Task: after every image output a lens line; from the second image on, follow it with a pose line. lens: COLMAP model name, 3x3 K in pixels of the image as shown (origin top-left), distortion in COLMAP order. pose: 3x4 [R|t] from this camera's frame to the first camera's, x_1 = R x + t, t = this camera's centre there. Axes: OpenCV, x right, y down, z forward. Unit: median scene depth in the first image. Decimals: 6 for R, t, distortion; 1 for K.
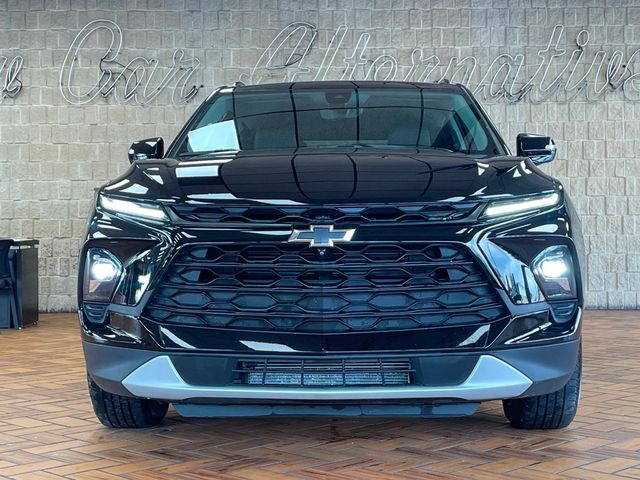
lens RADIAL K [[1035.9, 0, 319.4], [0, 1035.9, 237.9], [0, 0, 1]] dist [0.056254, 0.000000]
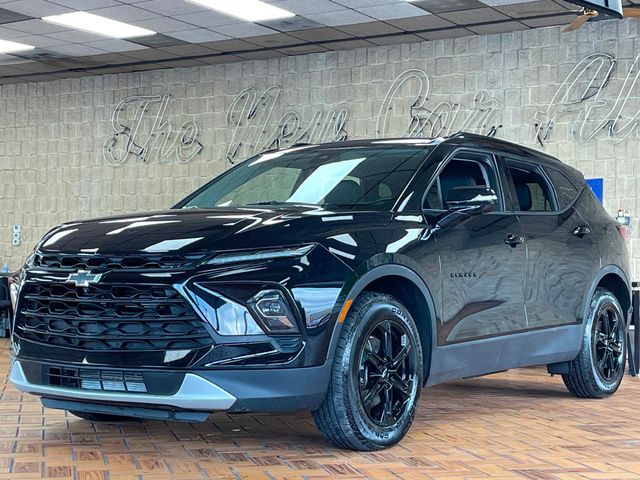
lens RADIAL K [[1140.6, 0, 320.7], [0, 1140.6, 241.0], [0, 0, 1]] dist [0.175736, 0.000000]
pose [[0.847236, 0.001257, -0.531216, 0.334803], [-0.015226, 0.999644, -0.021919, -0.007112], [0.530999, 0.026659, 0.846953, -0.037405]]
